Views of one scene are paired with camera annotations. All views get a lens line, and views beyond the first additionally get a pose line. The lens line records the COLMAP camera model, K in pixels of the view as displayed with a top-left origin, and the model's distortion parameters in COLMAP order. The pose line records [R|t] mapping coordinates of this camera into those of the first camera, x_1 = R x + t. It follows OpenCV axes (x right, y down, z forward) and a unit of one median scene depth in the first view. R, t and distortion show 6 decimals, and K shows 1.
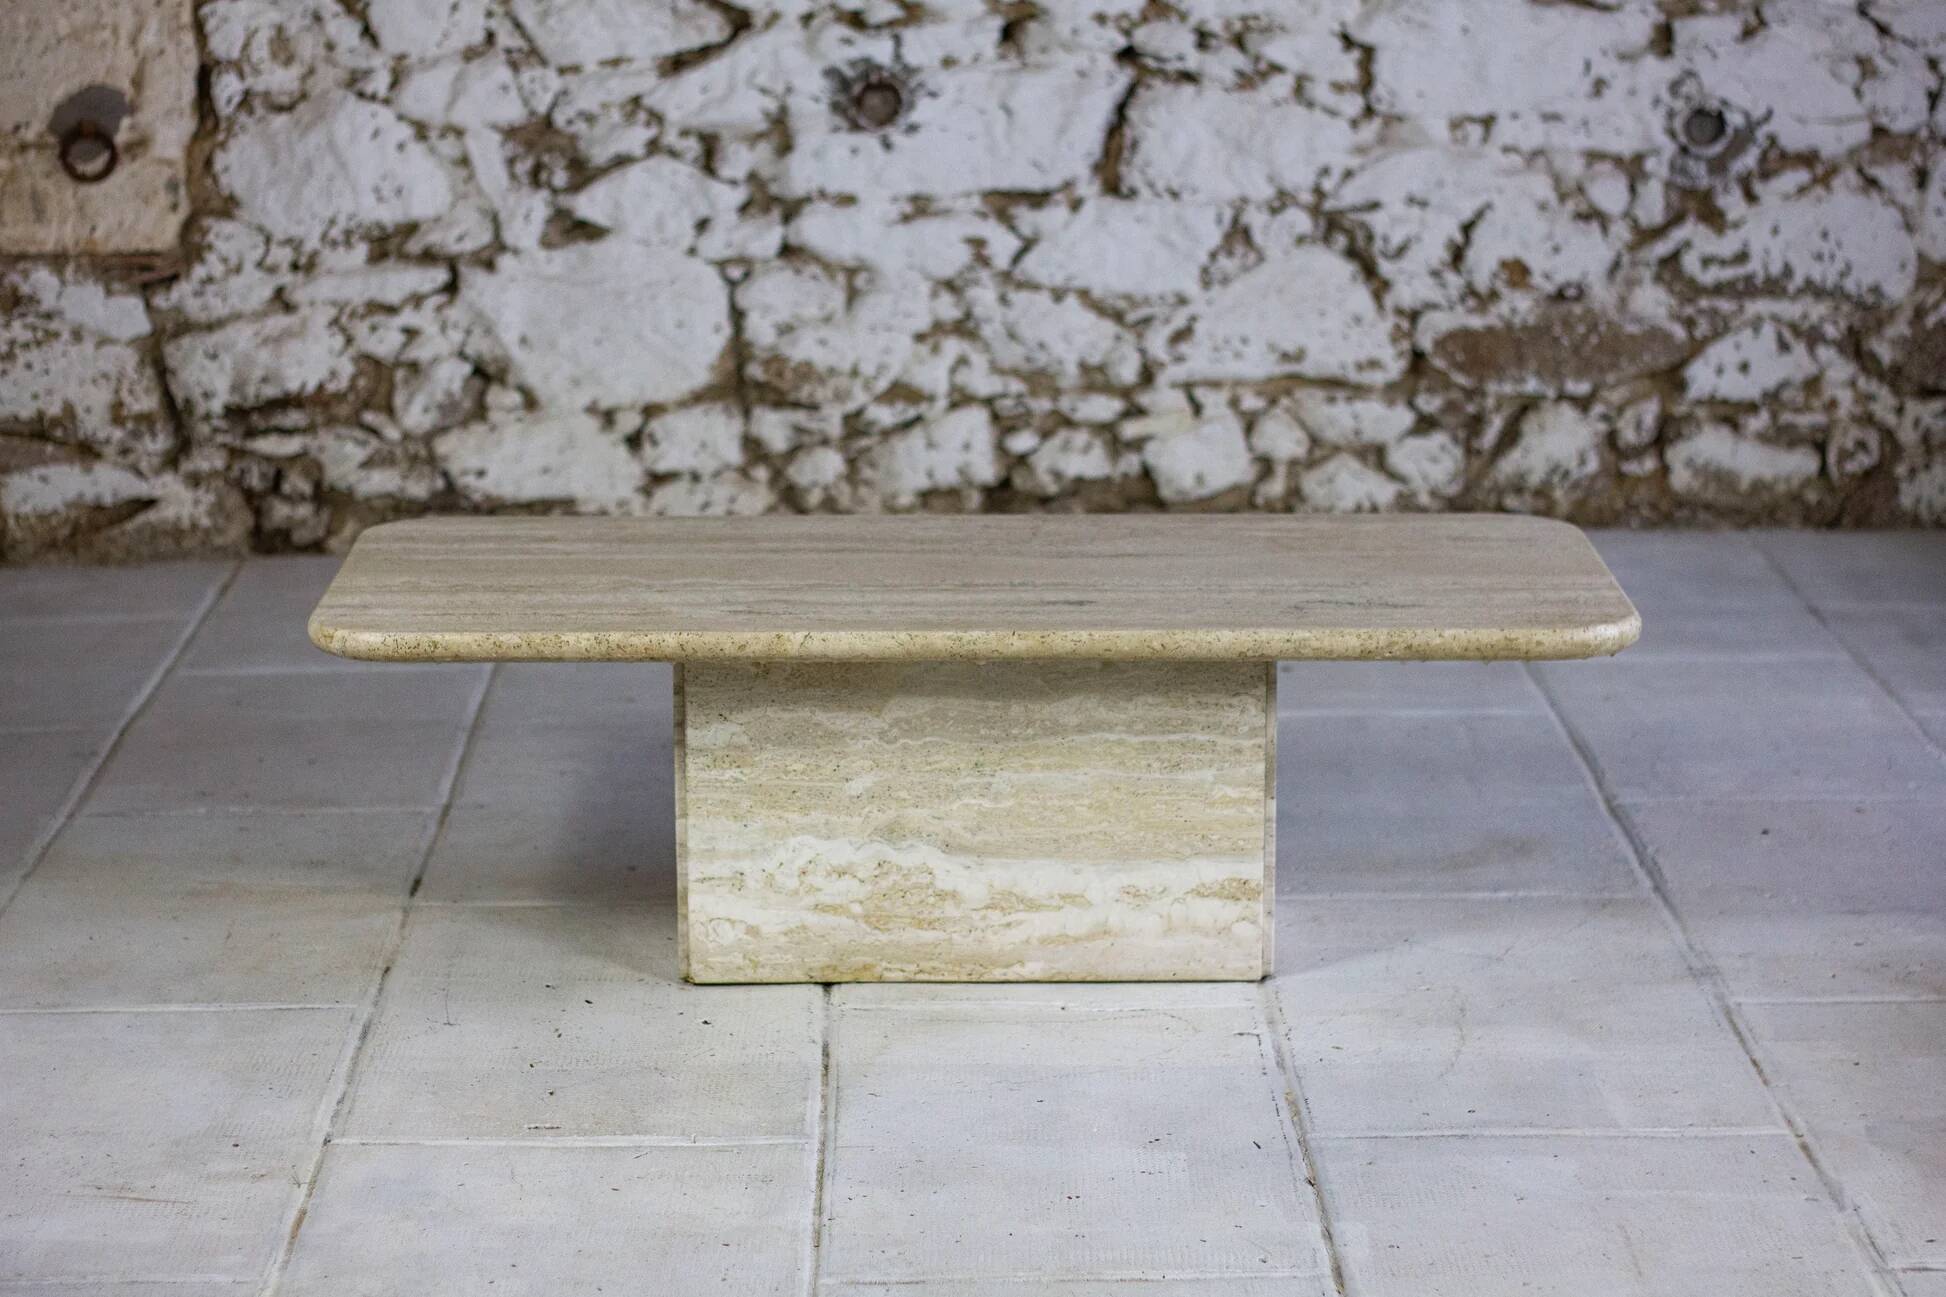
lens RADIAL K [[4678.4, 0, 973.0], [0, 4678.4, 648.5], [0, 0, 1]] dist [-0.095845, 0.063021]
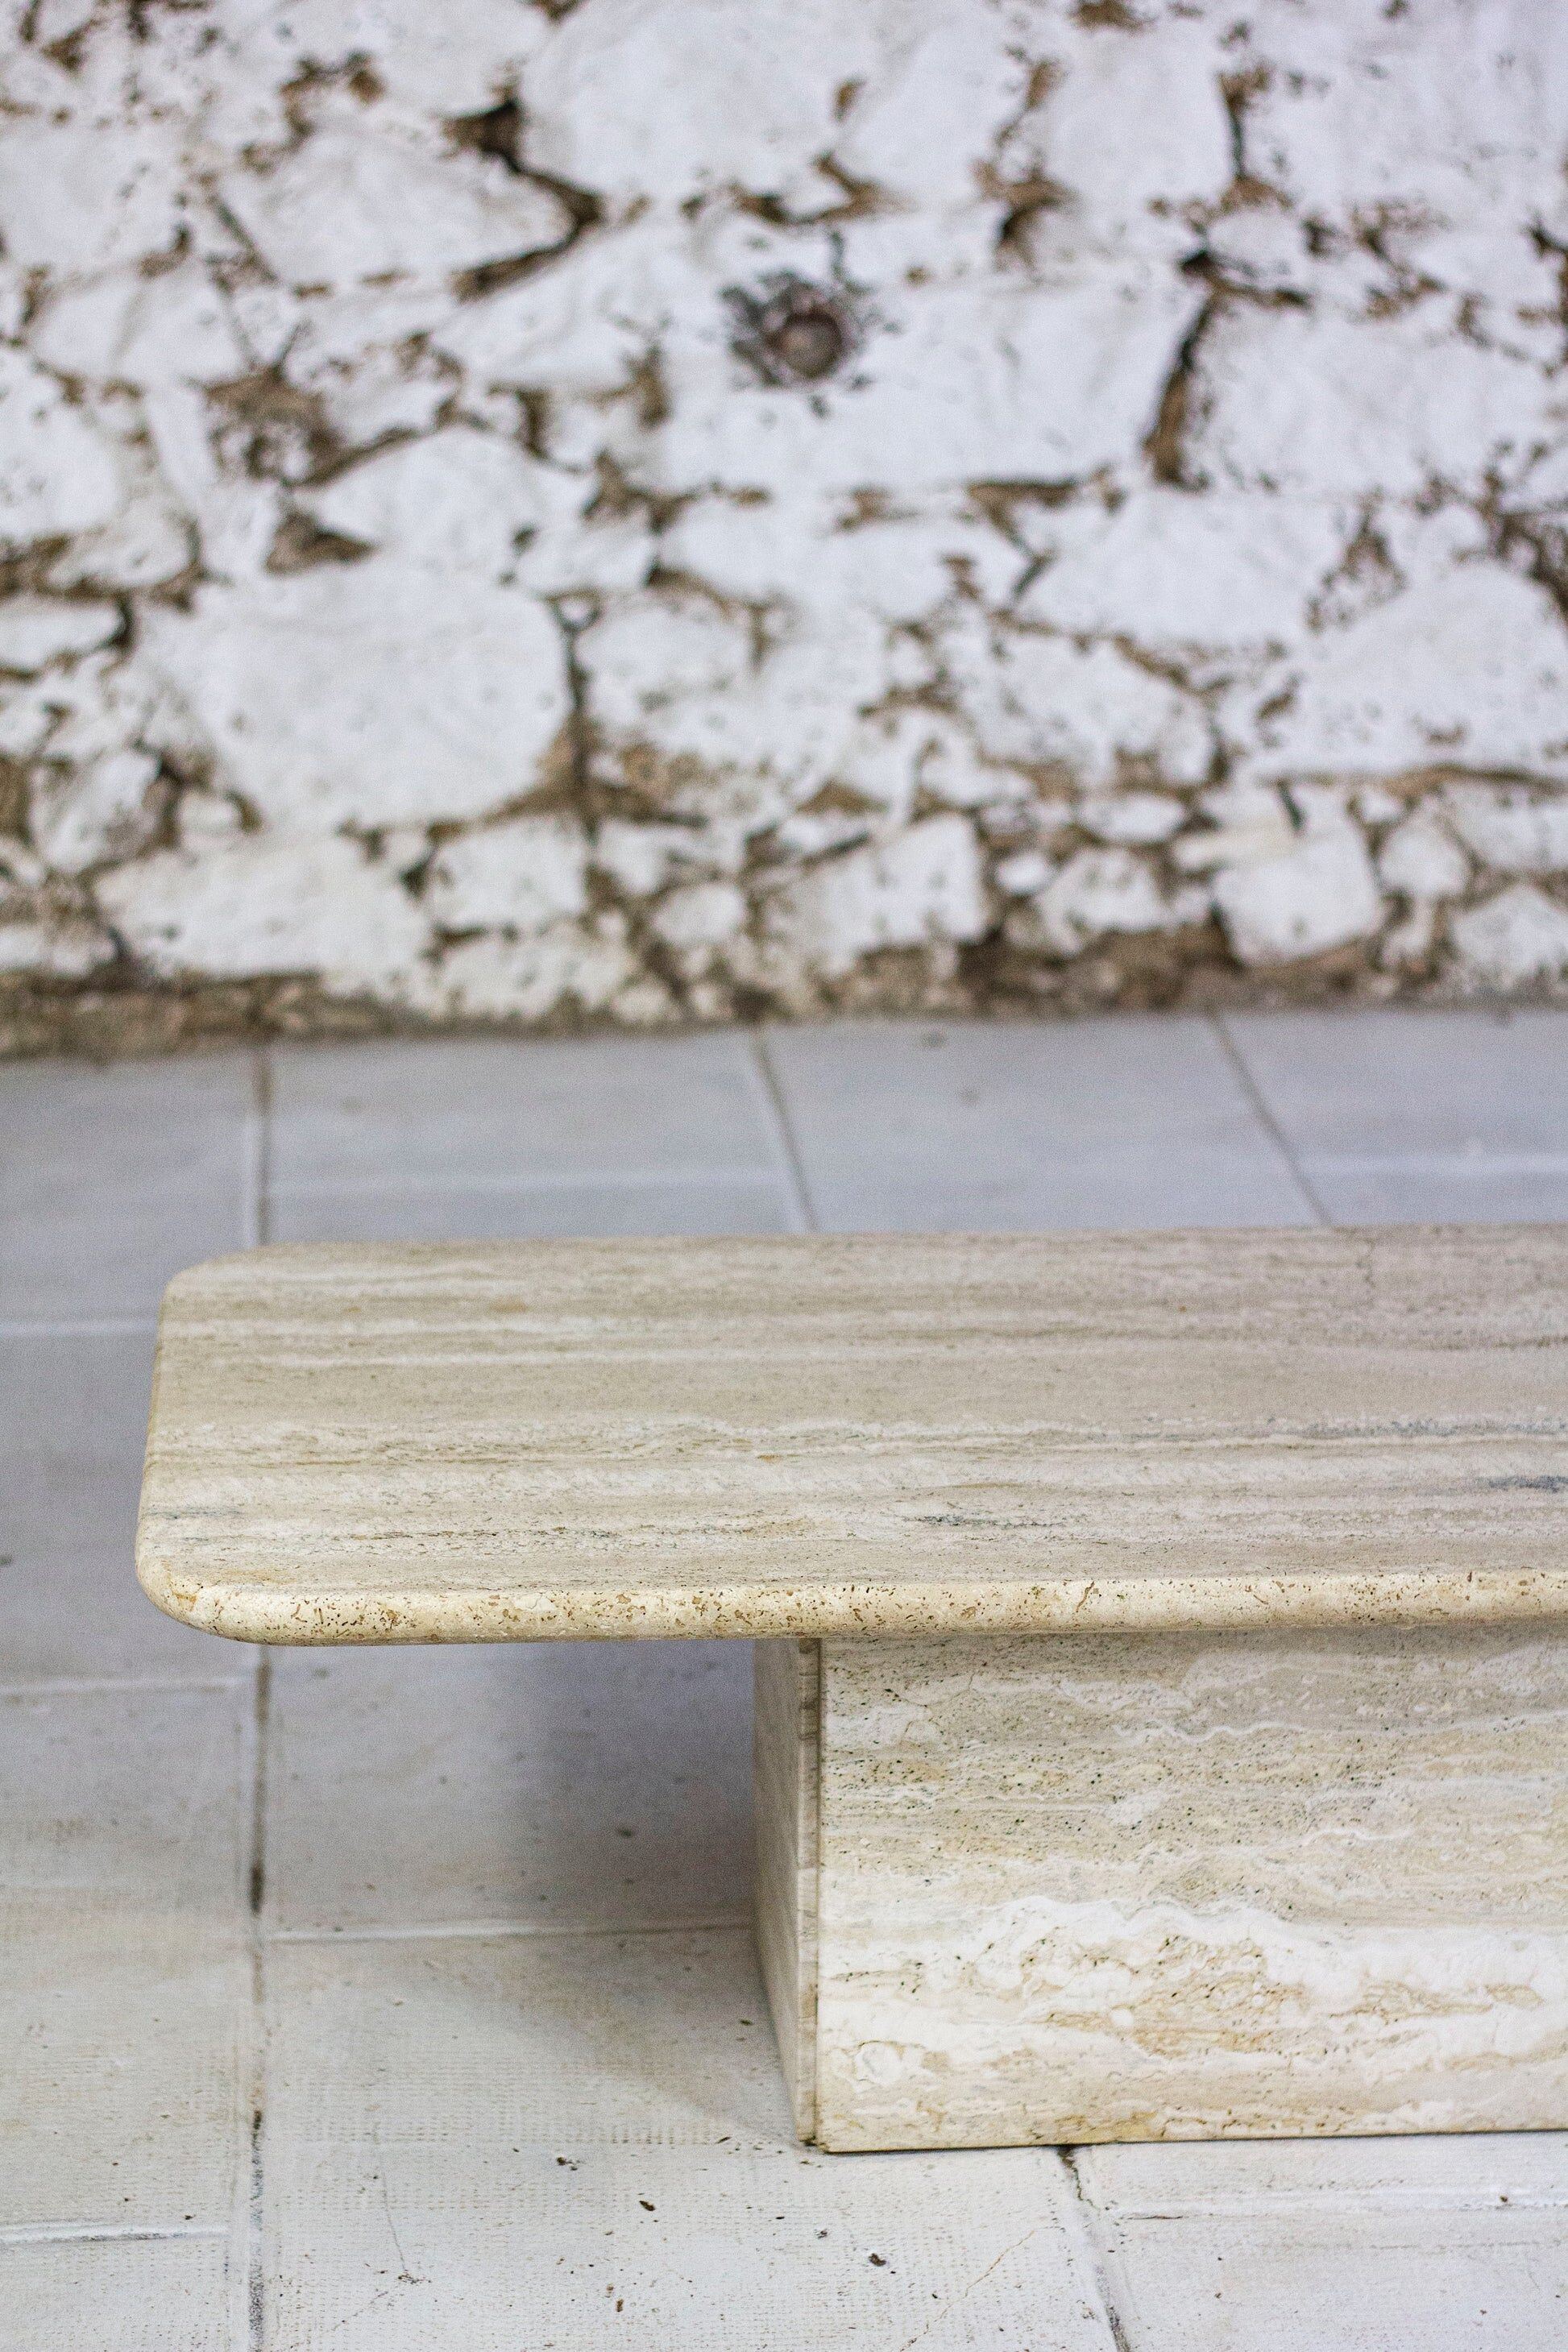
lens RADIAL K [[5654.5, 0, 784.0], [0, 5654.5, 1176.0], [0, 0, 1]] dist [-0.095845, 0.063021]
pose [[0.997768, -0.011598, 0.065764, -0.074335], [0.006055, 0.996458, 0.083872, -0.069001], [-0.066504, -0.083286, 0.994304, 0.239638]]
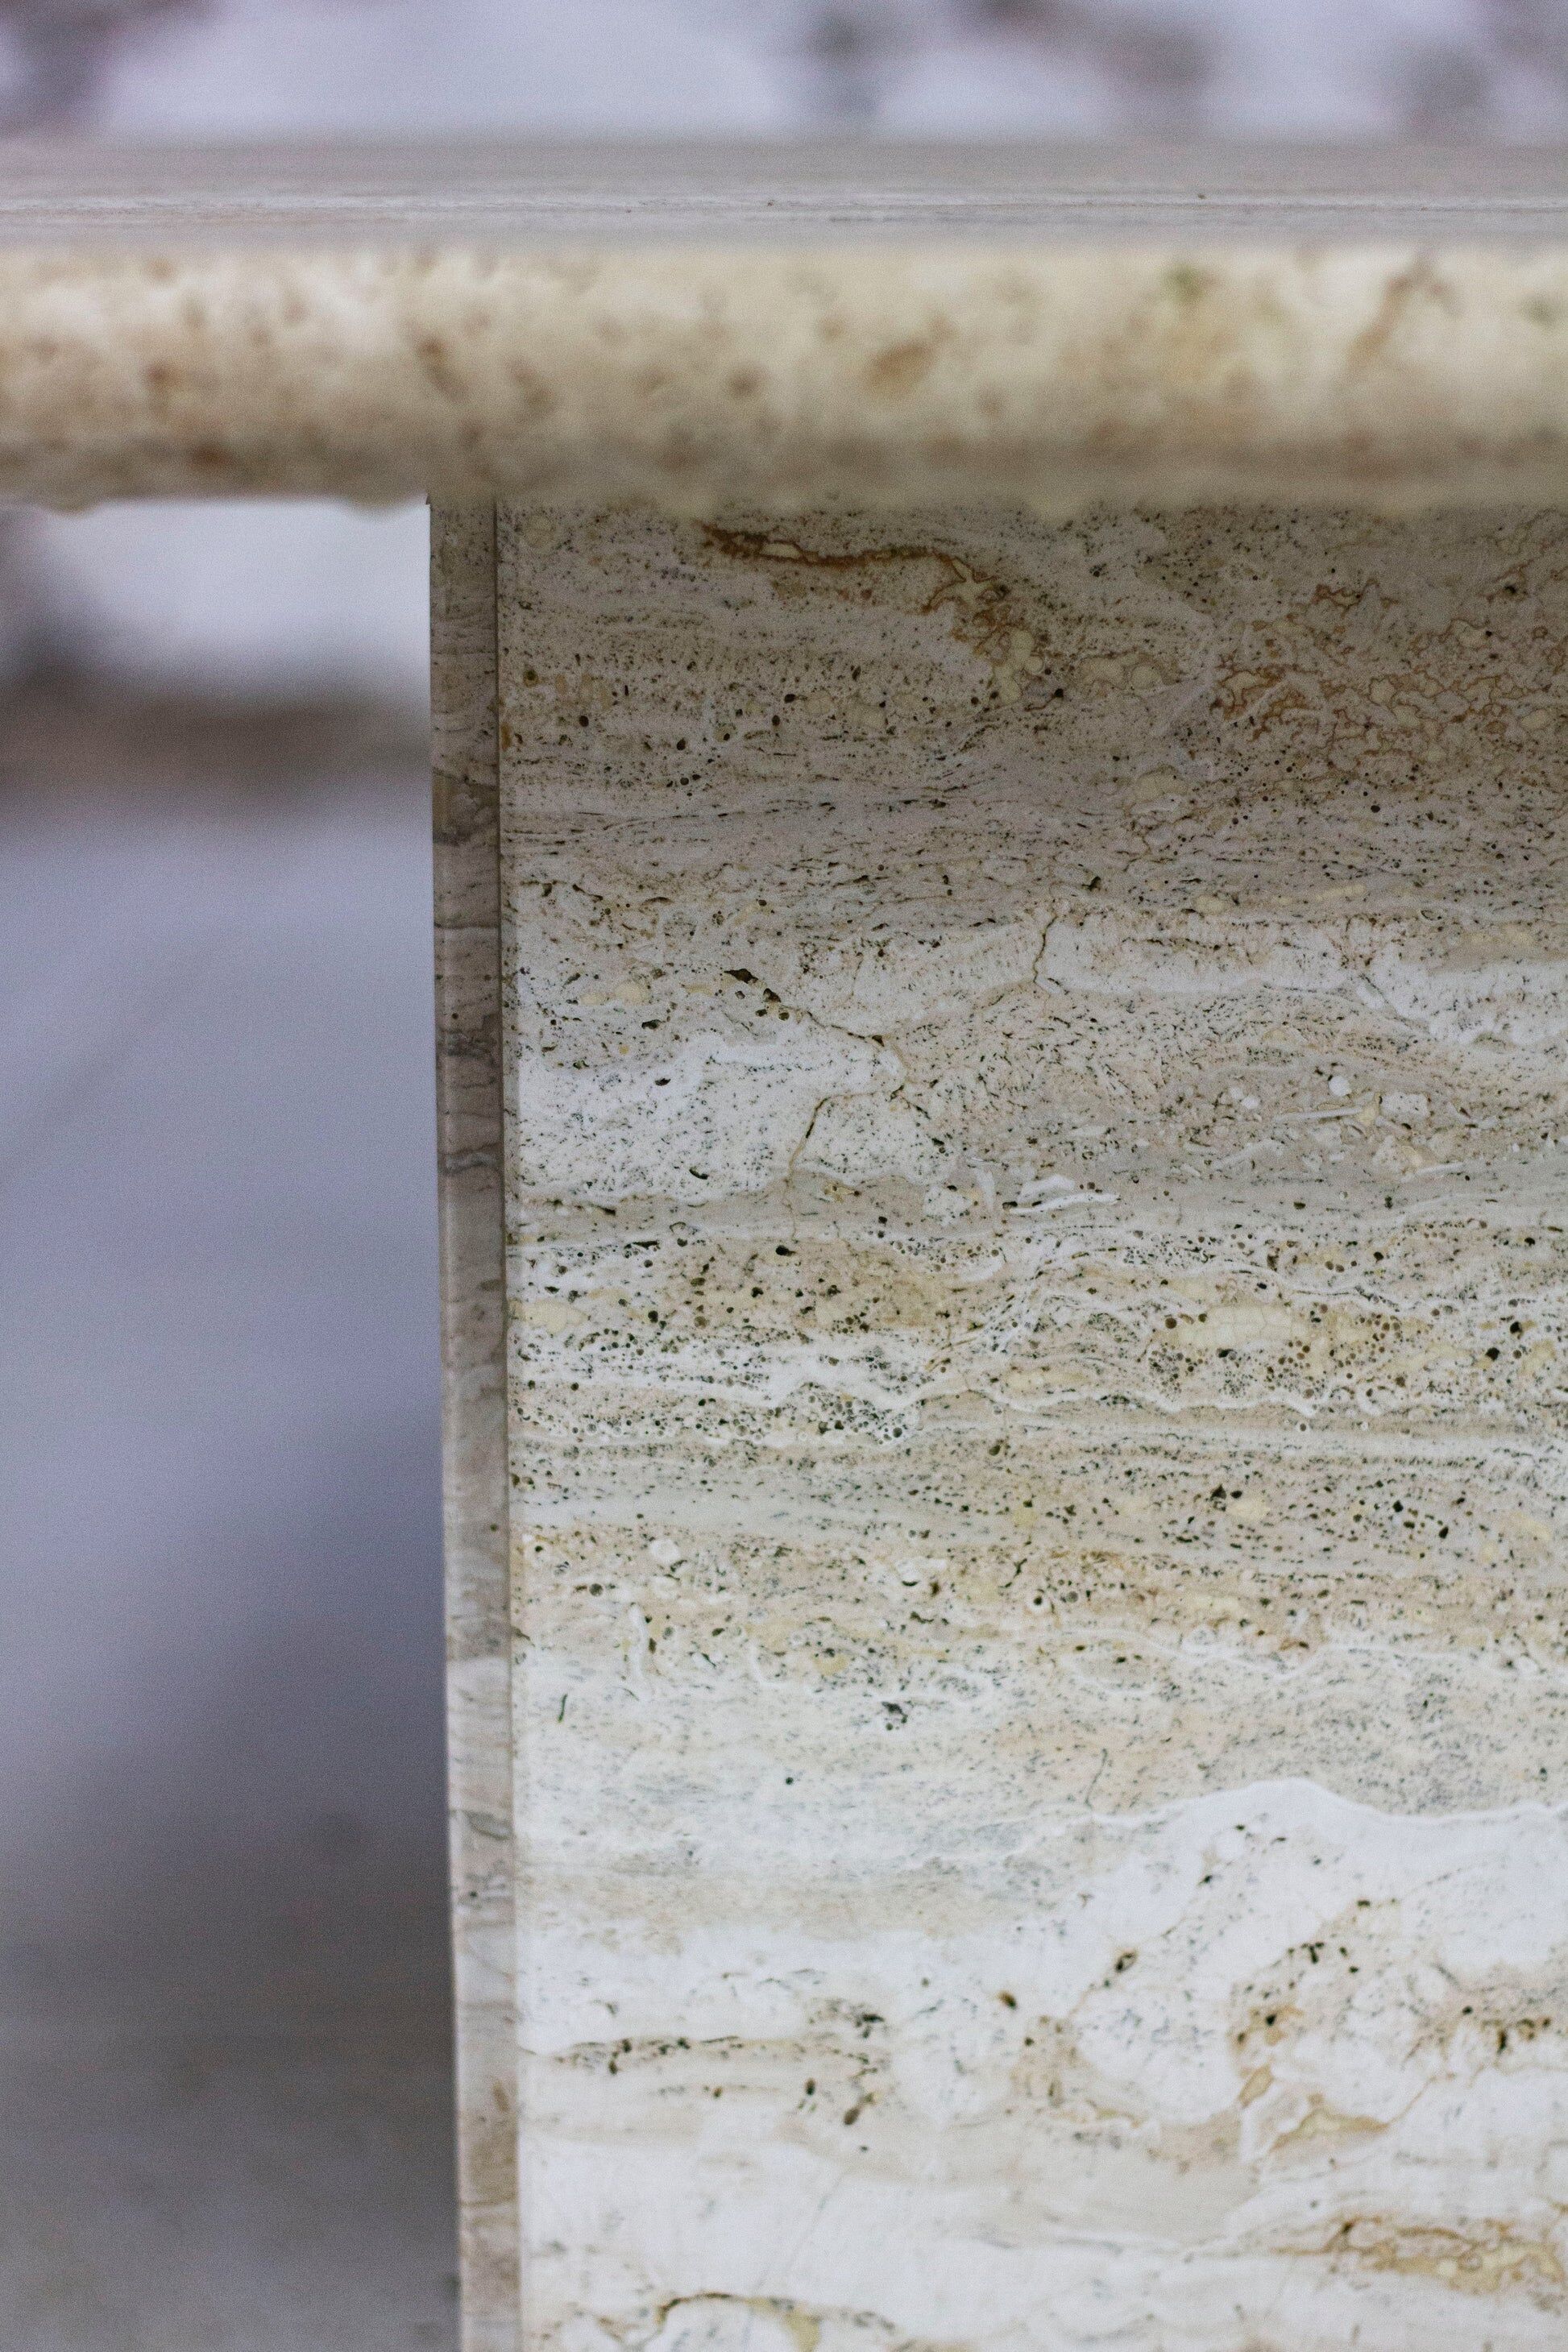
lens RADIAL K [[5818.8, 0, 784.0], [0, 5818.8, 1176.0], [0, 0, 1]] dist [-0.131340, 0.019674]
pose [[0.998276, 0.011152, -0.057621, -0.028553], [-0.012280, 0.999739, -0.019251, 0.016566], [0.057391, 0.019926, 0.998153, 0.556478]]
